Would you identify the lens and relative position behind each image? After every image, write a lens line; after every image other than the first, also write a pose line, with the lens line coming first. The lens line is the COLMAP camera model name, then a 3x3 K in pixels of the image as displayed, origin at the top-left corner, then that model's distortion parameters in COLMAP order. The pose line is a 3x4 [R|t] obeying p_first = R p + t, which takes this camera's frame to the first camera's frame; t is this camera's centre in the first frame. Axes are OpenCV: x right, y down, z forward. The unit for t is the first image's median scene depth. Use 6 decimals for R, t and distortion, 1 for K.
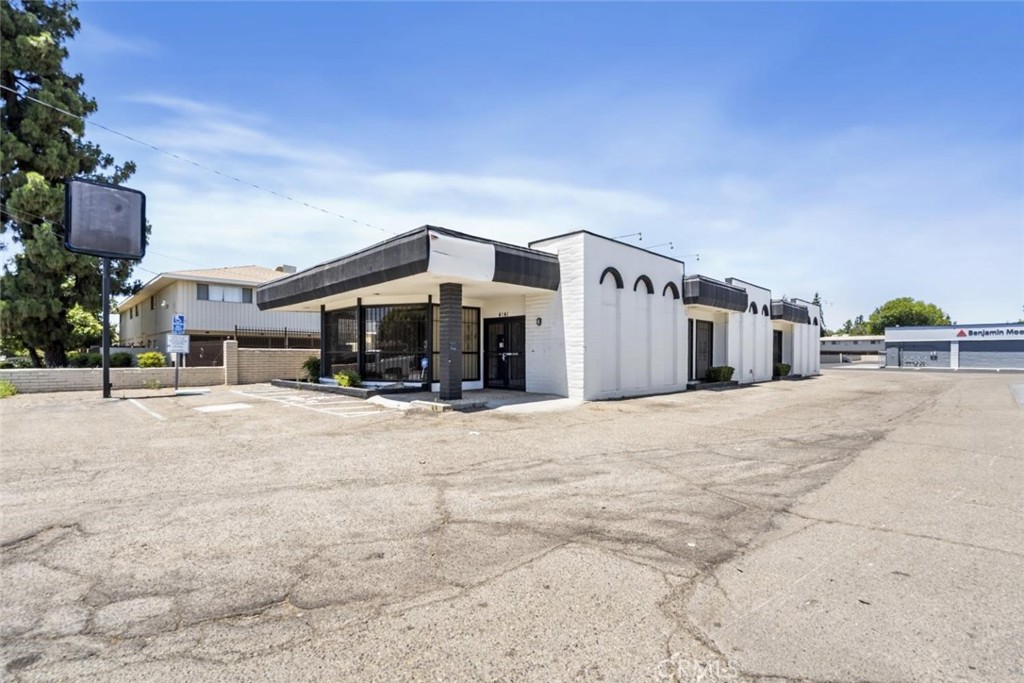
lens RADIAL K [[467.7, 0, 519.0], [0, 467.7, 357.1], [0, 0, 1]] dist [-0.002367, 0.000770]
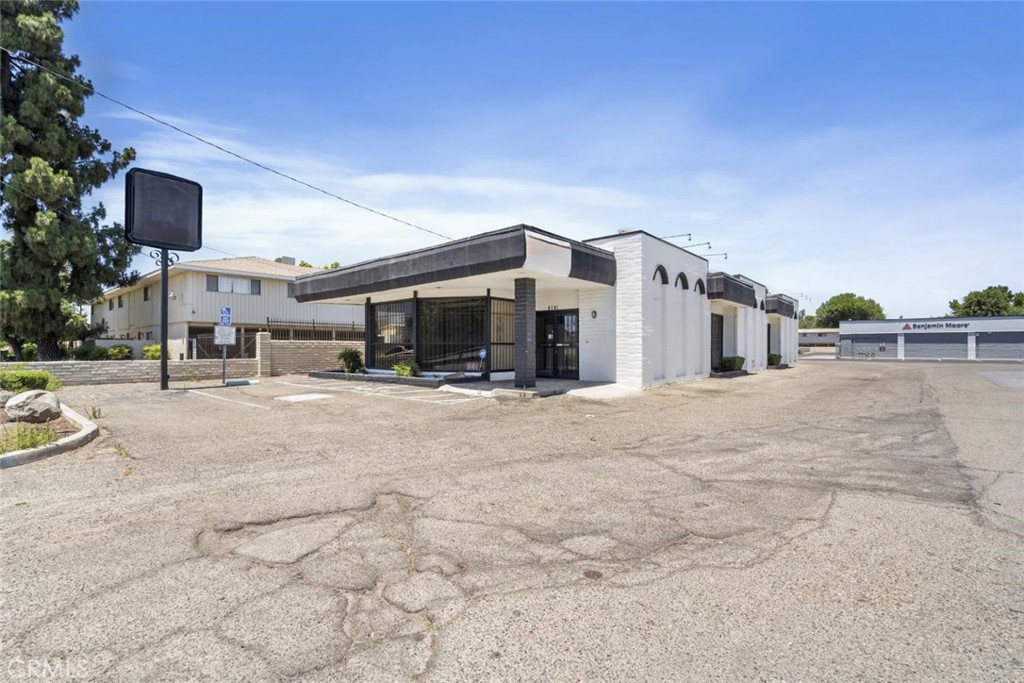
lens RADIAL K [[467.7, 0, 503.9], [0, 467.7, 347.2], [0, 0, 1]] dist [-0.002367, 0.000770]
pose [[0.996809, -0.001824, 0.079806, -0.237583], [0.002271, 0.999982, -0.005509, 0.004082], [-0.079795, 0.005673, 0.996795, -0.048516]]
